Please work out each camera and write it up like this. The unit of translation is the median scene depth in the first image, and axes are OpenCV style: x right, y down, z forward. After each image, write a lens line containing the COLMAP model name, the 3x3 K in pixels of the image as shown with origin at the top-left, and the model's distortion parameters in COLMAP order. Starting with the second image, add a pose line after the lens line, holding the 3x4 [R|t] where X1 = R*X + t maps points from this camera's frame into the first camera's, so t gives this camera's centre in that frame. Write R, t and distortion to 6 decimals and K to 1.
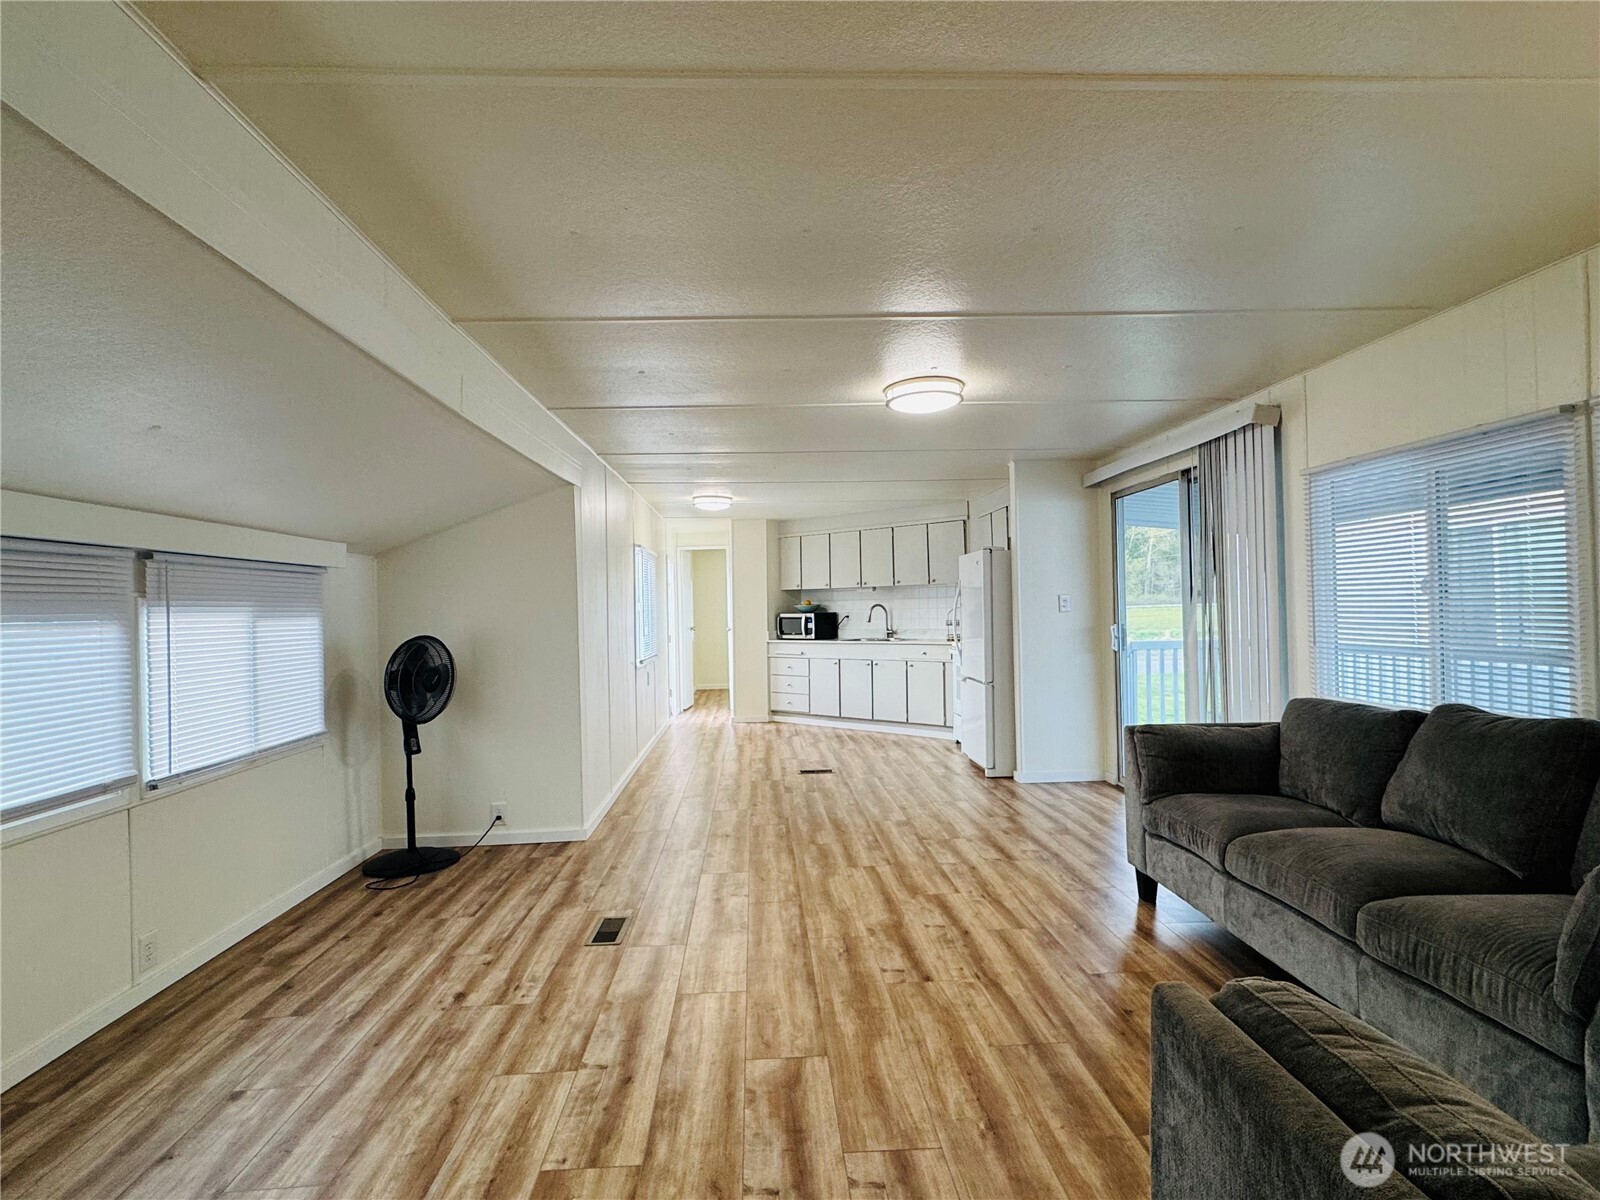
lens RADIAL K [[812.5, 0, 800.0], [0, 812.5, 600.0], [0, 0, 1]] dist [0.003868, 0.000529]
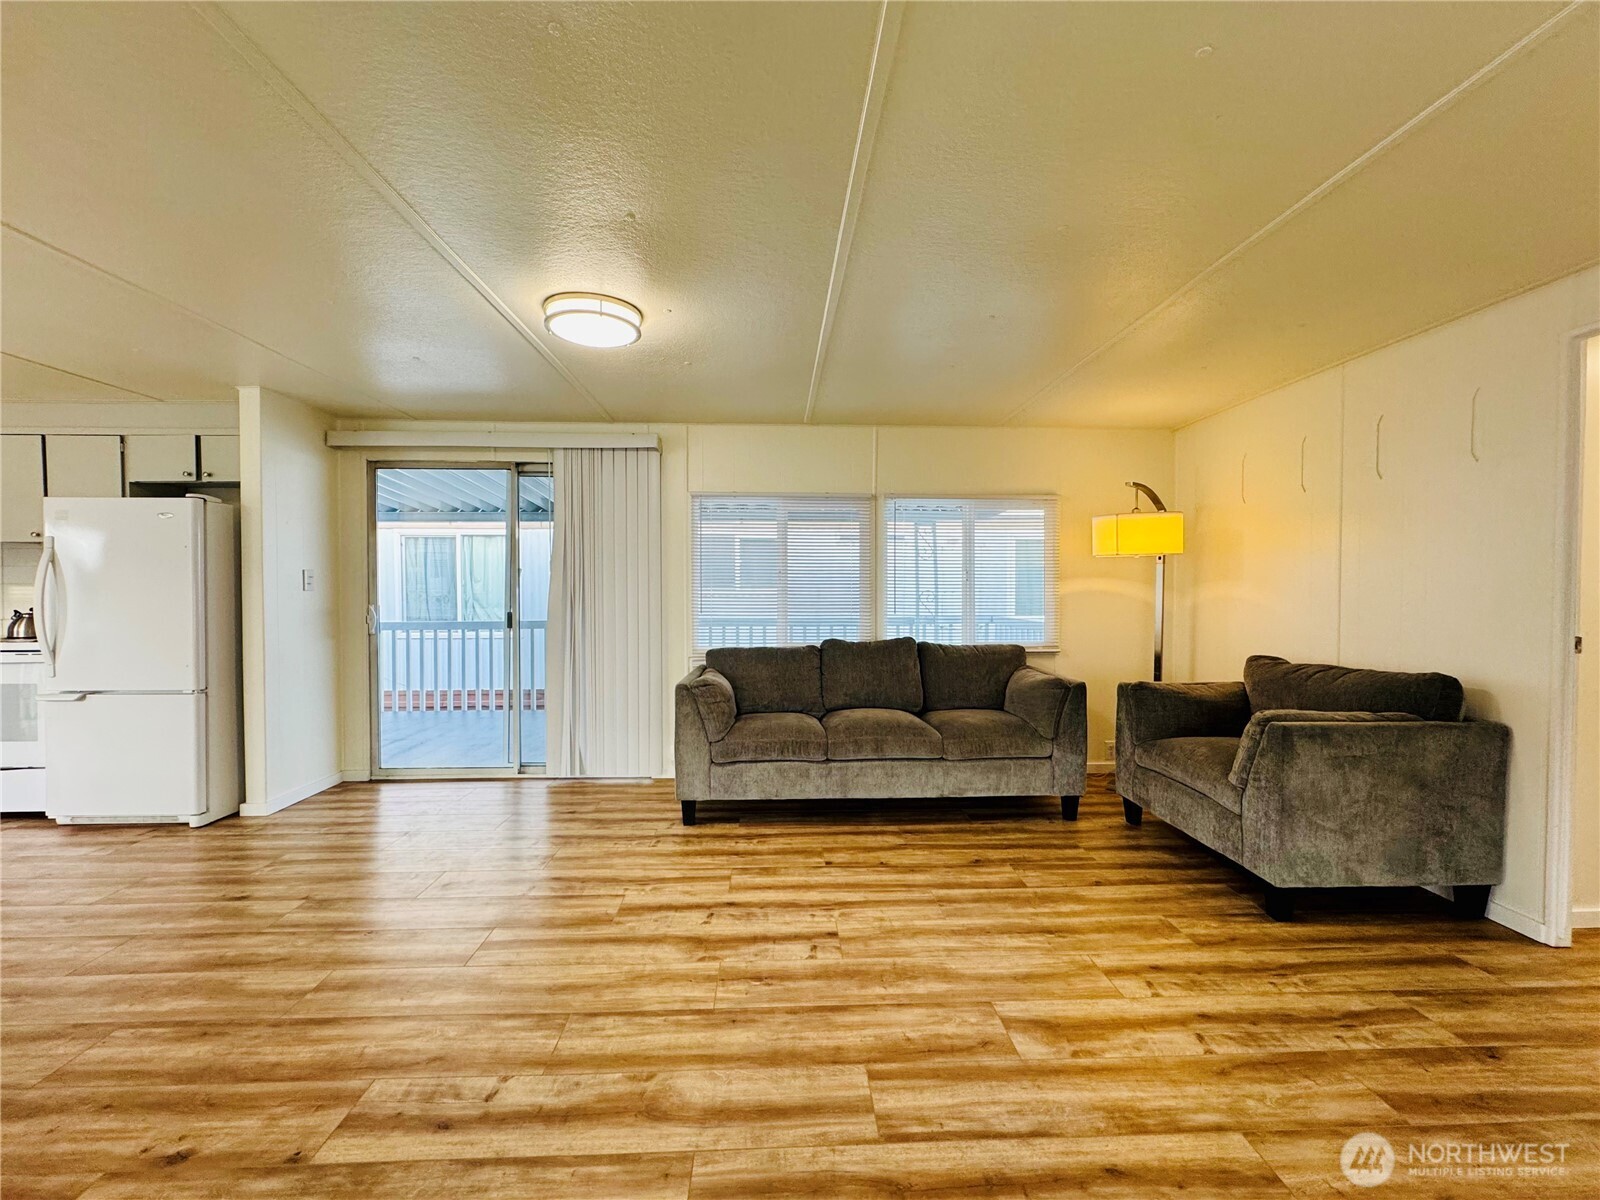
lens RADIAL K [[634.7, 0, 800.0], [0, 634.7, 600.0], [0, 0, 1]] dist [-0.000417, 0.000129]
pose [[0.010437, 0.002912, 0.999941, -0.592189], [-0.012127, 0.999923, -0.002785, 0.037964], [-0.999872, -0.012097, 0.010471, 0.938245]]
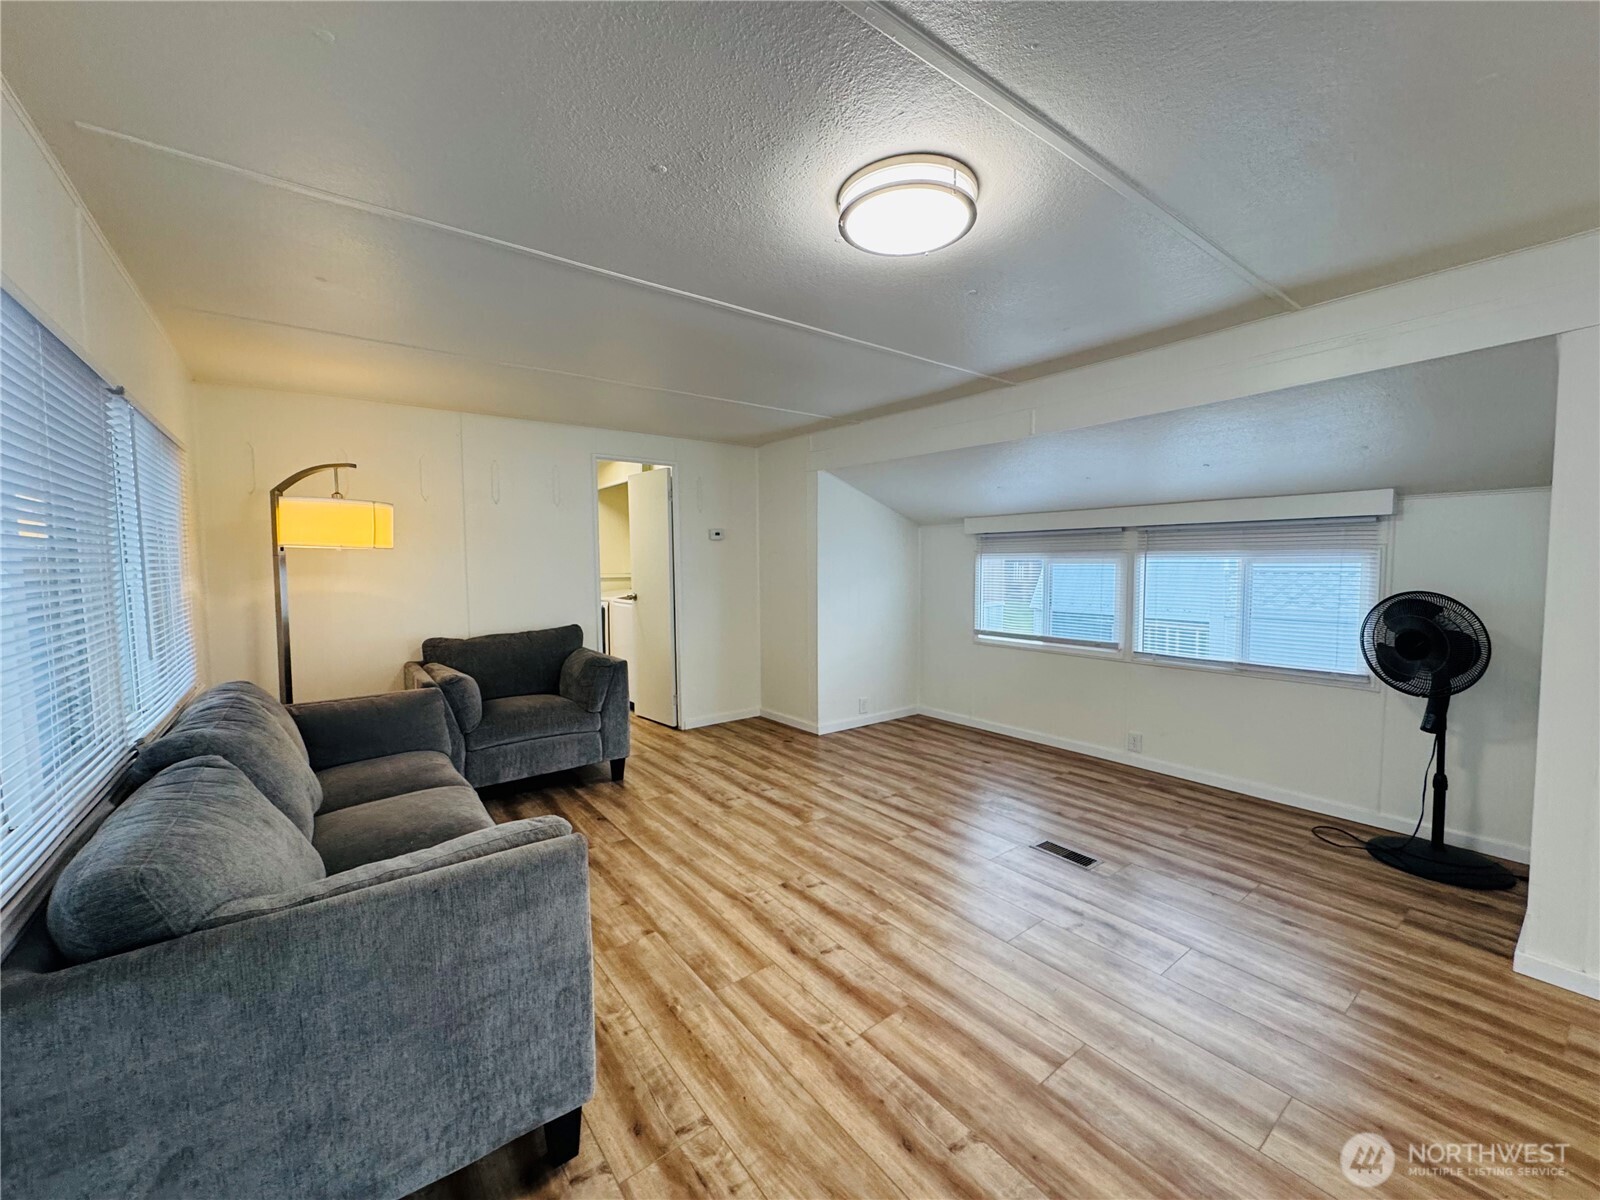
lens RADIAL K [[634.7, 0, 800.0], [0, 634.7, 600.0], [0, 0, 1]] dist [-0.000417, 0.000129]
pose [[-0.826545, 0.064591, -0.559153, 0.574753], [0.032300, 0.997200, 0.067445, -0.016912], [0.561944, 0.037686, -0.826316, 1.603340]]
